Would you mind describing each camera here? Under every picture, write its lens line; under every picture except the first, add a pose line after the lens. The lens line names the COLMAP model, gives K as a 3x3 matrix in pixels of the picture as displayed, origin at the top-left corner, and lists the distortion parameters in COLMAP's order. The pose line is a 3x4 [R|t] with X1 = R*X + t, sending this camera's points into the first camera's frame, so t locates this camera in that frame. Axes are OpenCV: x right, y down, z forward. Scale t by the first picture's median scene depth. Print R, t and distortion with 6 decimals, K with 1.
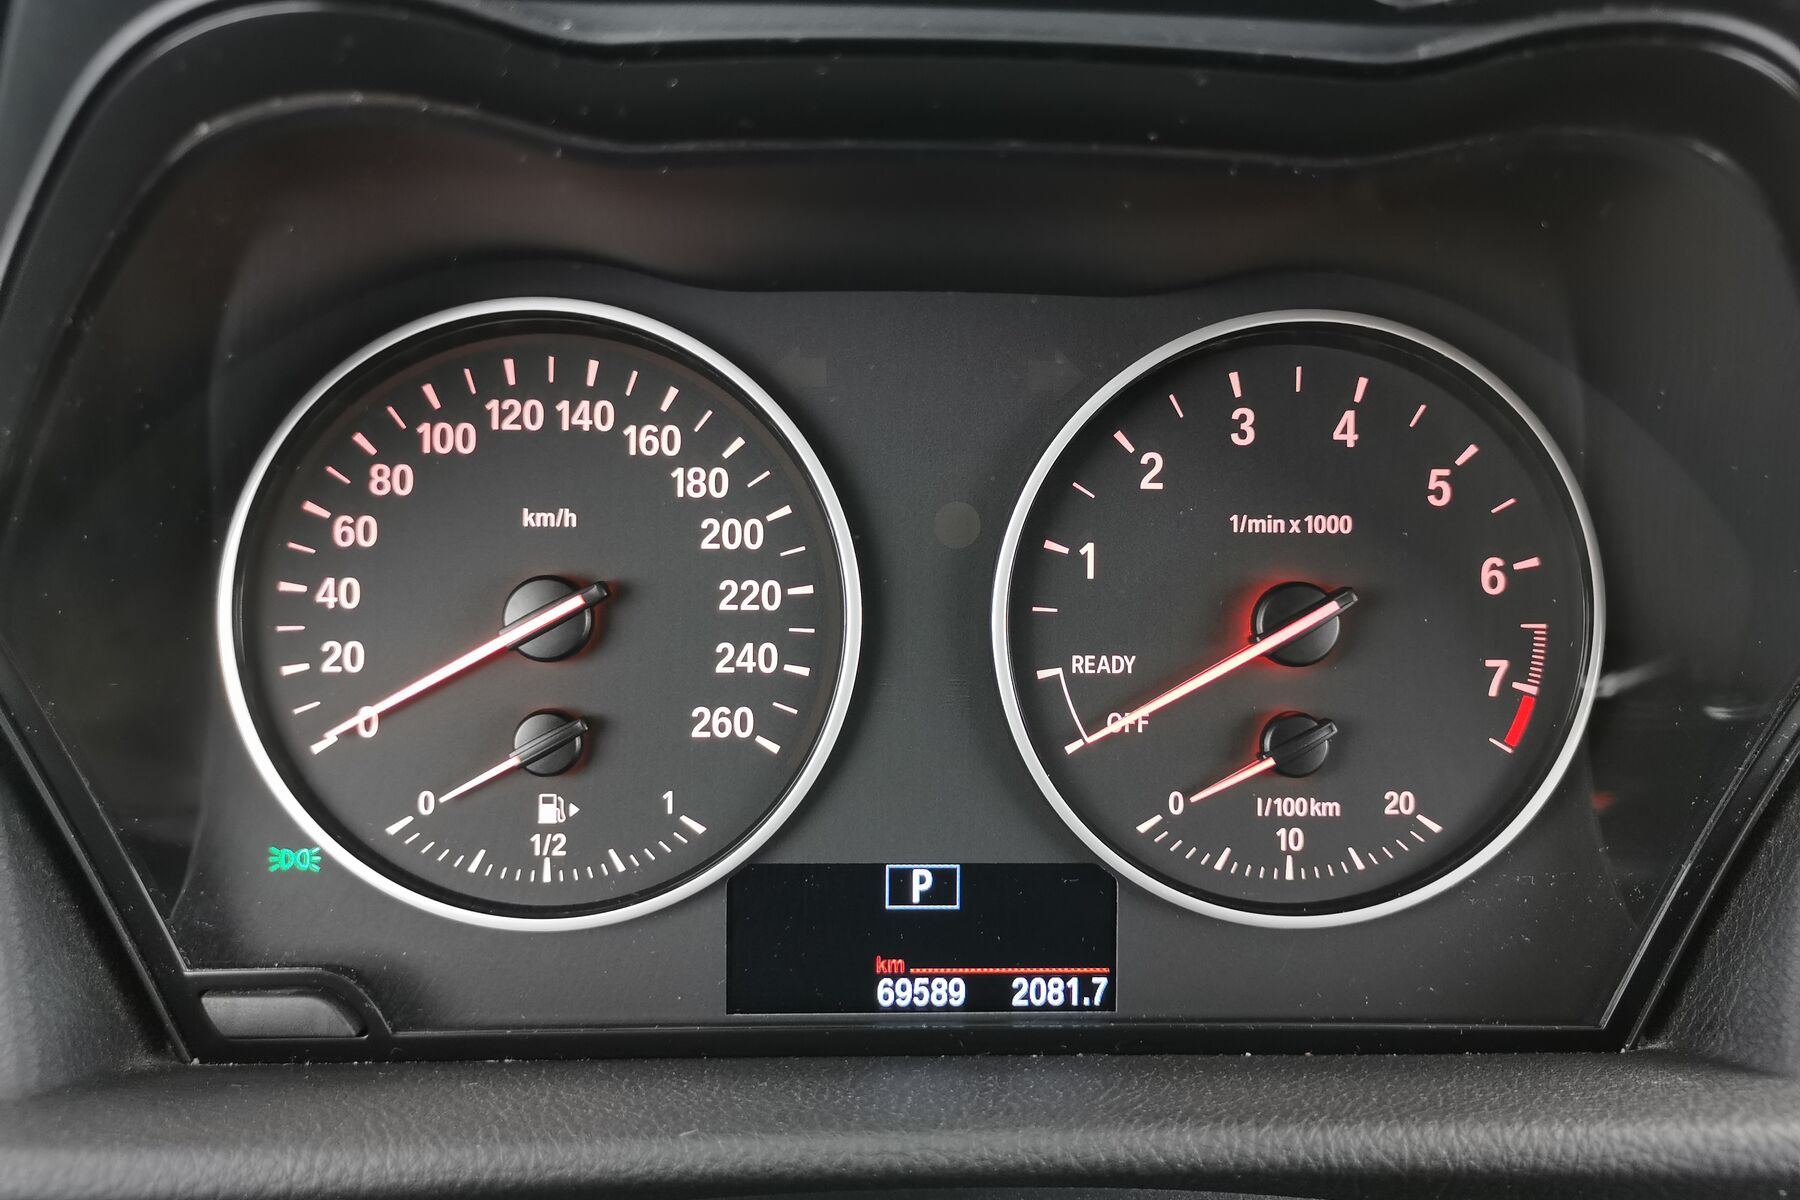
lens RADIAL K [[1391.8, 0, 875.3], [0, 1391.8, 580.5], [0, 0, 1]] dist [0.014528, -0.005988]
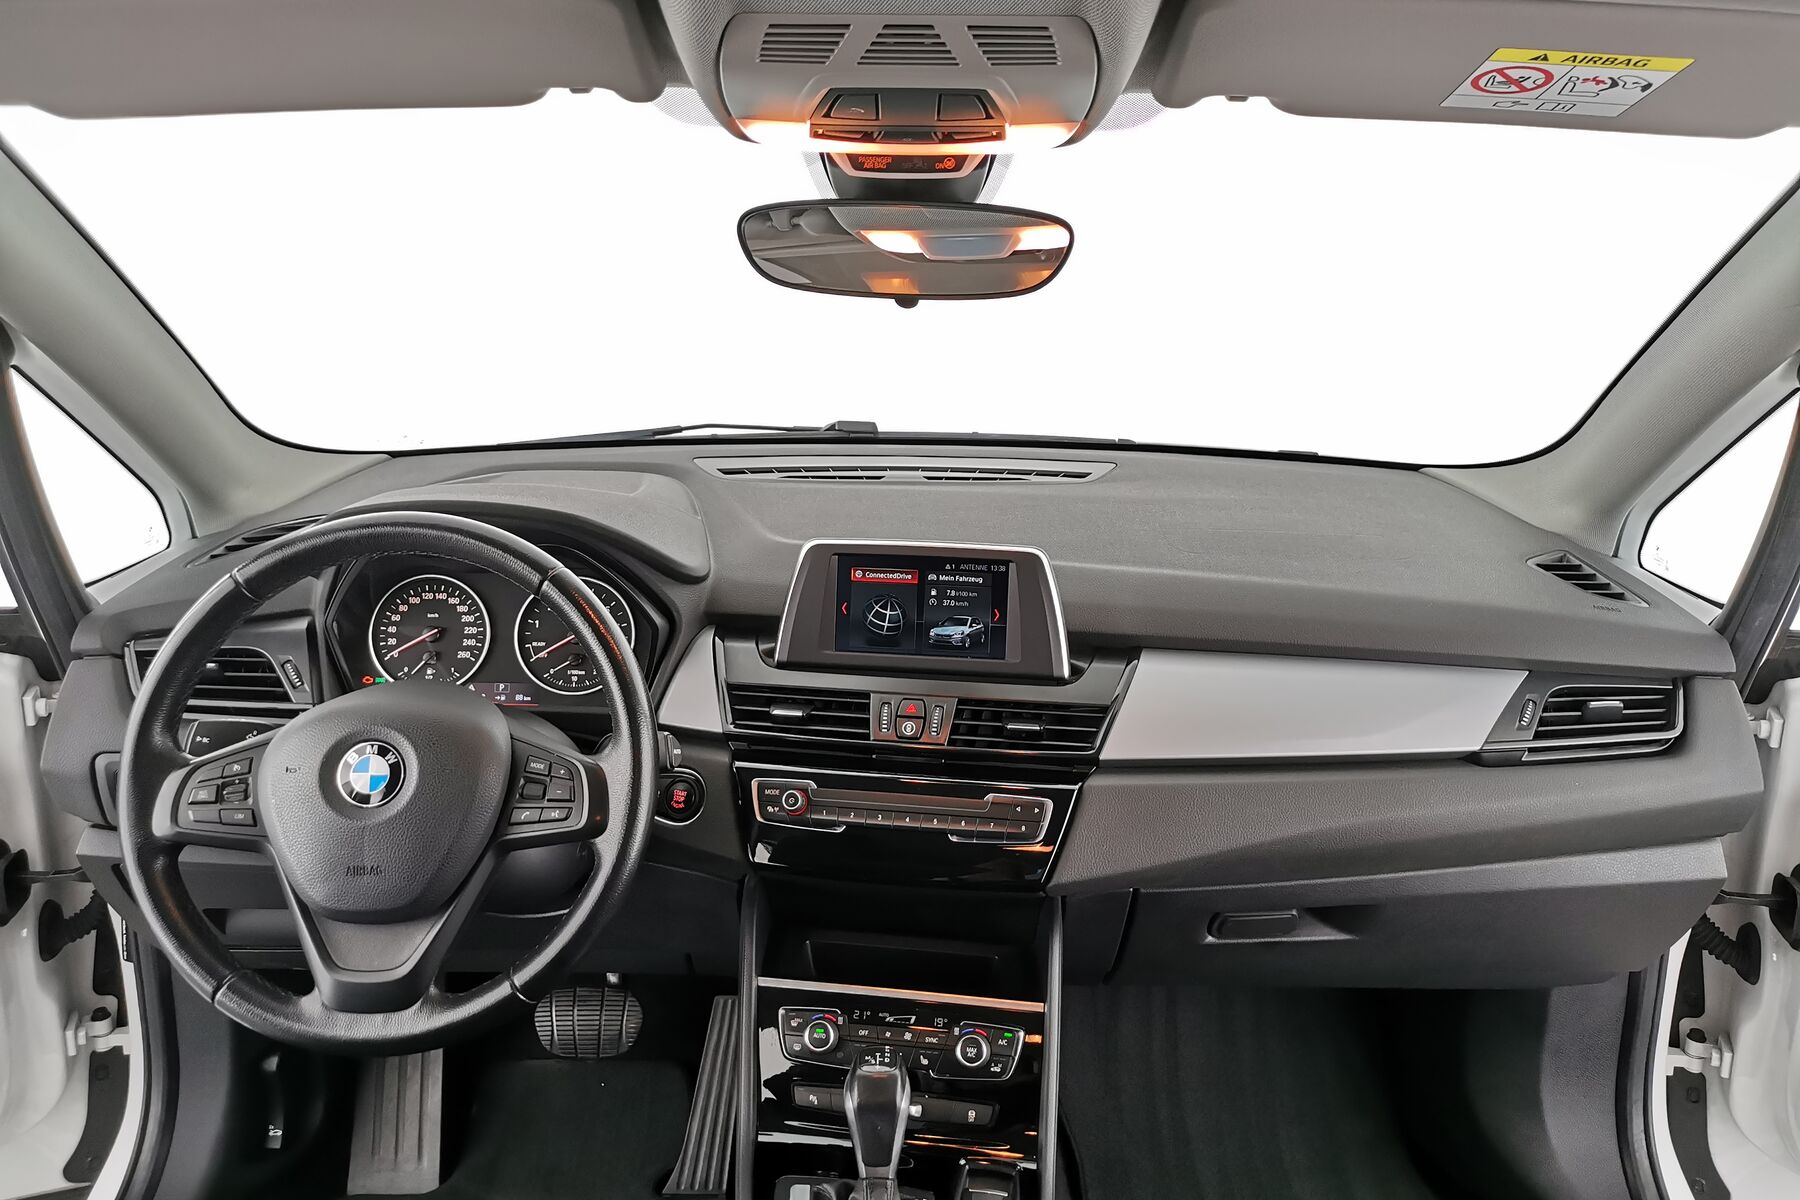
lens RADIAL K [[1342.5, 0, 871.3], [0, 1342.5, 594.1], [0, 0, 1]] dist [0.028011, -0.010093]
pose [[0.999047, -0.001221, -0.043627, 1.616394], [-0.006251, 0.985303, -0.170703, 0.722377], [0.043194, 0.170813, 0.984356, -3.880778]]
